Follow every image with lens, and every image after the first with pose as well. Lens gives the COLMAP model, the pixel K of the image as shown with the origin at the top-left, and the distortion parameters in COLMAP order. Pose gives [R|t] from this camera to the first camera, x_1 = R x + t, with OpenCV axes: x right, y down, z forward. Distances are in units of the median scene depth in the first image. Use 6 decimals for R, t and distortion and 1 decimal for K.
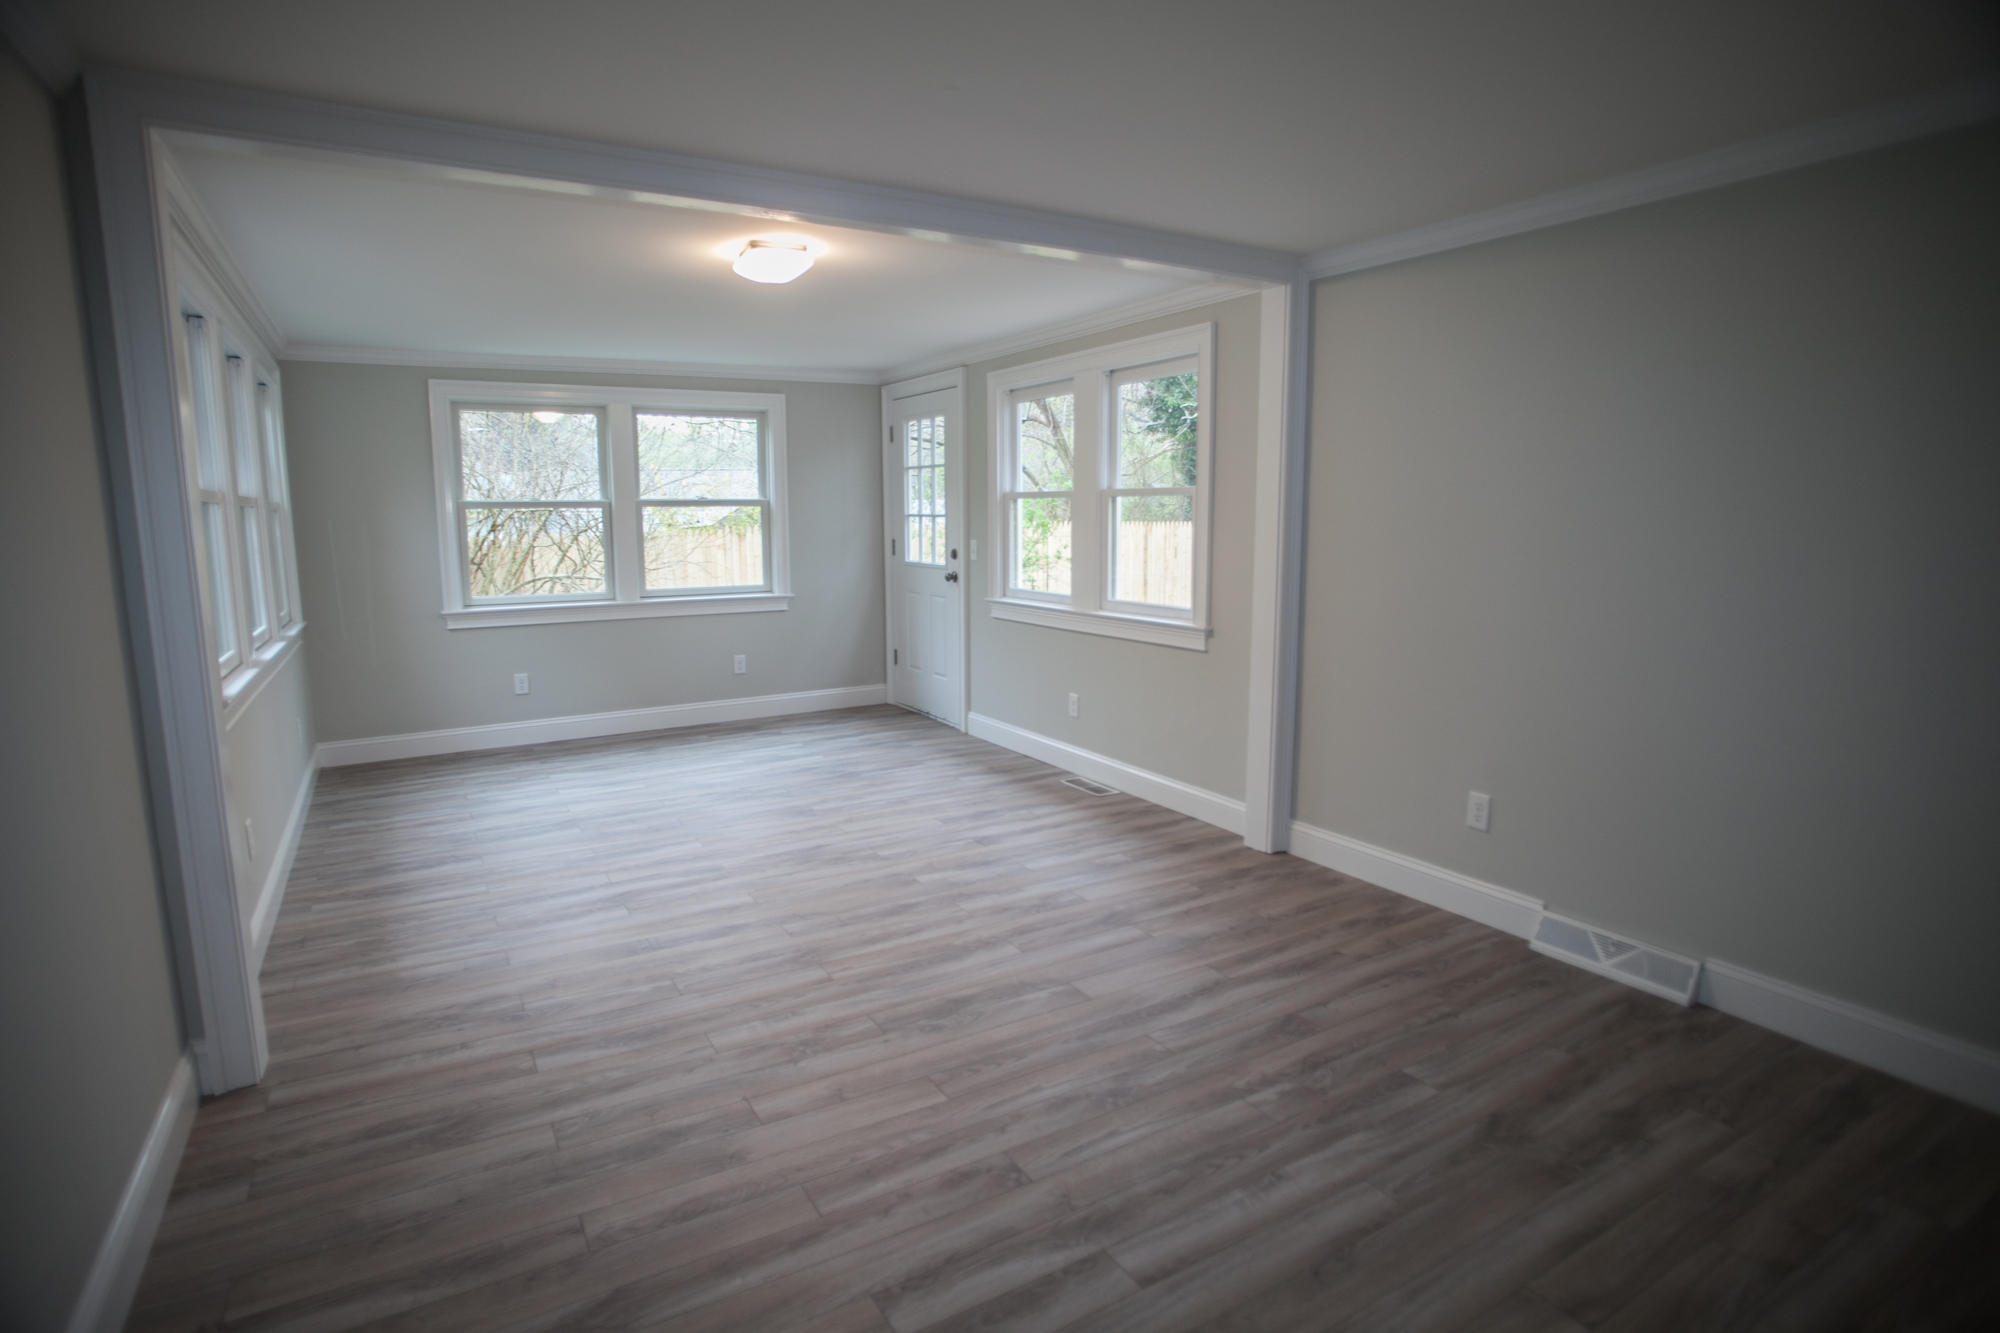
lens RADIAL K [[1028.3, 0, 992.6], [0, 1028.3, 671.4], [0, 0, 1]] dist [-0.095667, 0.048072]
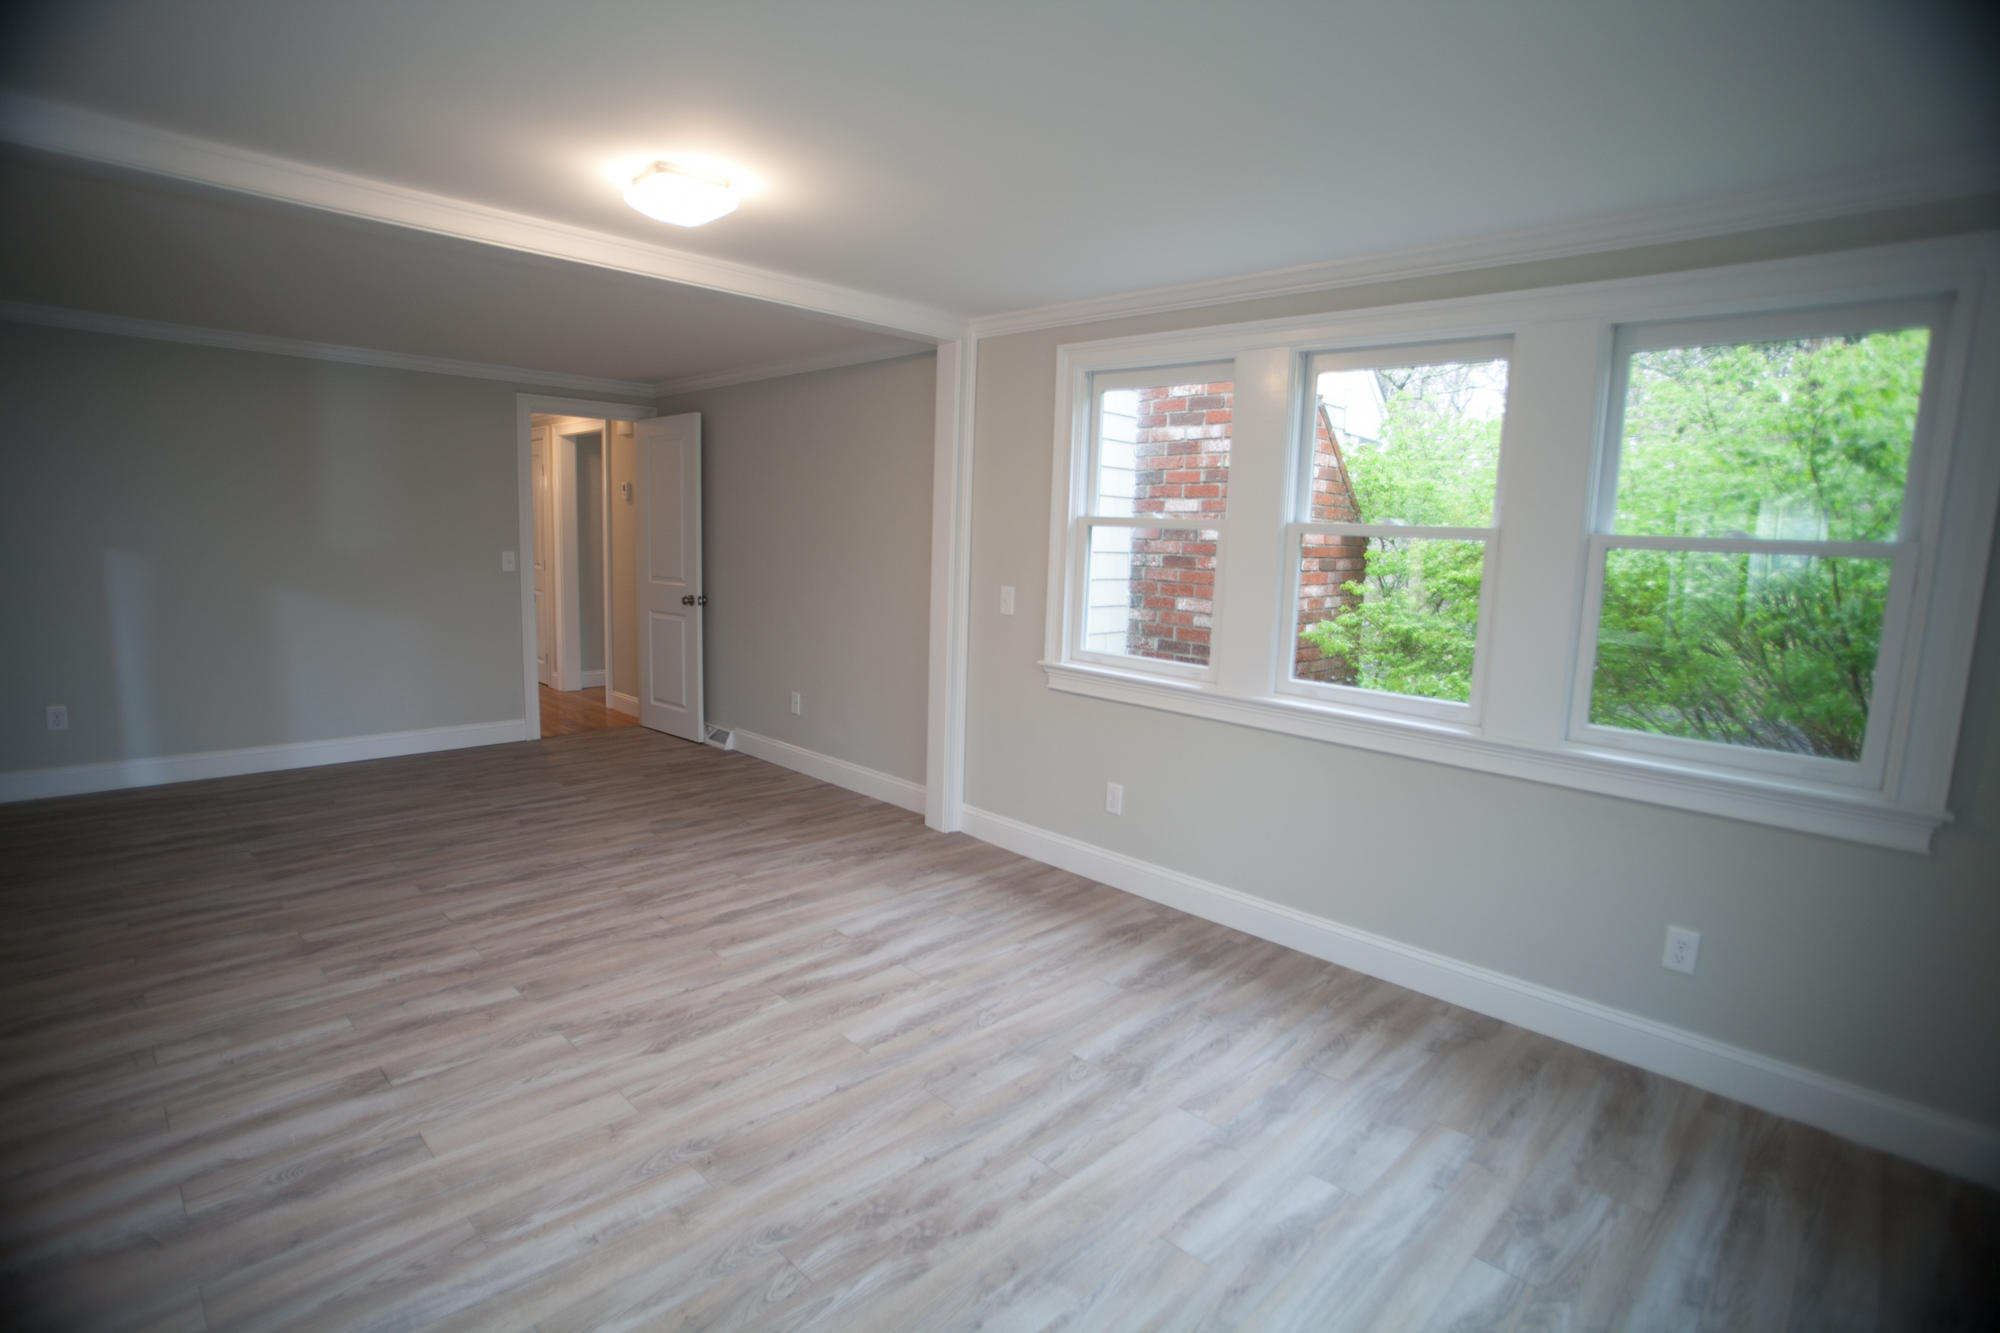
lens RADIAL K [[977.1, 0, 987.0], [0, 977.1, 672.9], [0, 0, 1]] dist [-0.089701, 0.039902]
pose [[-0.968425, 0.008351, -0.249165, -0.279754], [-0.066989, 0.953965, 0.292340, -0.311256], [0.240137, 0.299801, -0.923284, 1.944881]]
